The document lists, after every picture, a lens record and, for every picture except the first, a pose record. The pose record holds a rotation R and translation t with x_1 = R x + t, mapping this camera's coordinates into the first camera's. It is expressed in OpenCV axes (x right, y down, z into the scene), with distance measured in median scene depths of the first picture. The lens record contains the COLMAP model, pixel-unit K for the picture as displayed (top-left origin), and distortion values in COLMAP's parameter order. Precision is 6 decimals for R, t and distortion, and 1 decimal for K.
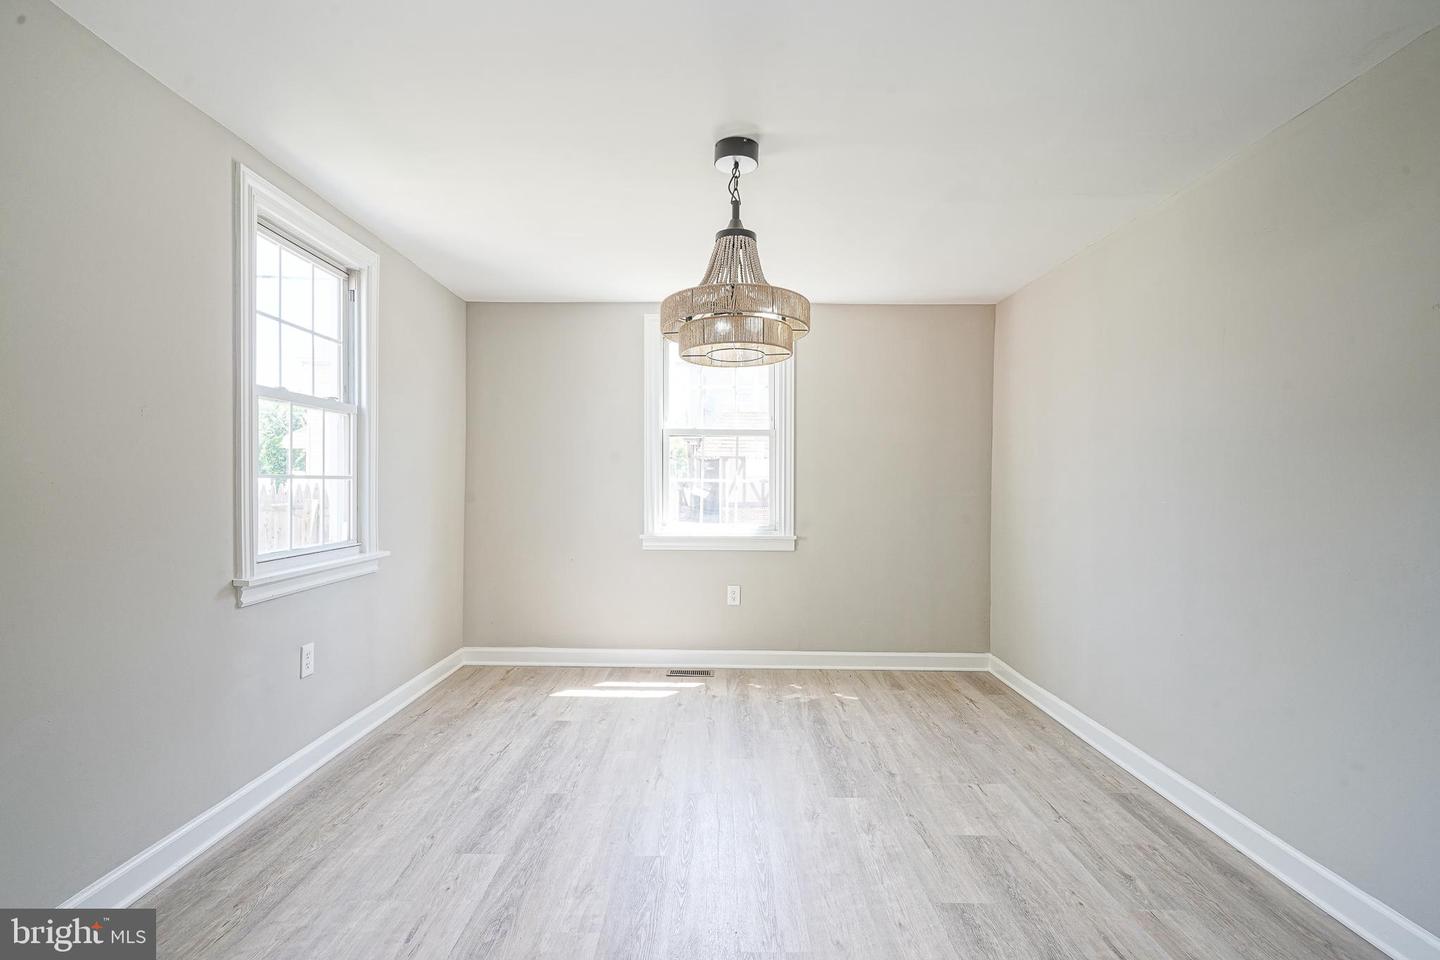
lens RADIAL K [[703.0, 0, 723.8], [0, 703.0, 486.2], [0, 0, 1]] dist [-0.006114, -0.000110]
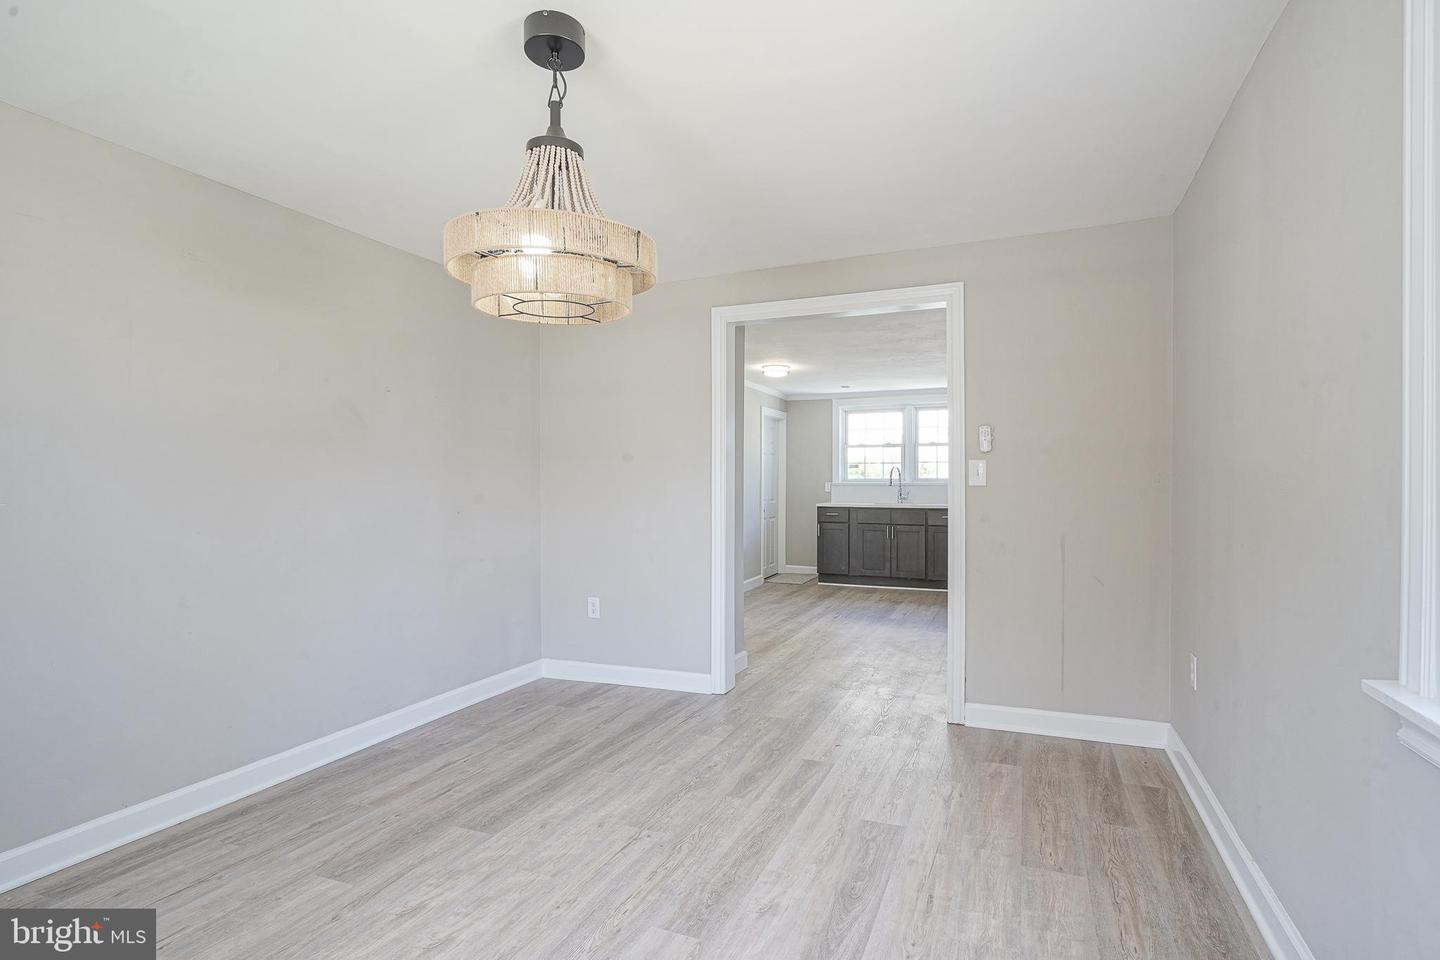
lens RADIAL K [[718.5, 0, 731.3], [0, 718.5, 478.6], [0, 0, 1]] dist [-0.003299, 0.001714]
pose [[-0.920396, -0.003762, 0.390970, -0.510469], [-0.002488, 0.999990, 0.003764, -0.012191], [-0.390980, 0.002492, -0.920396, 1.837173]]
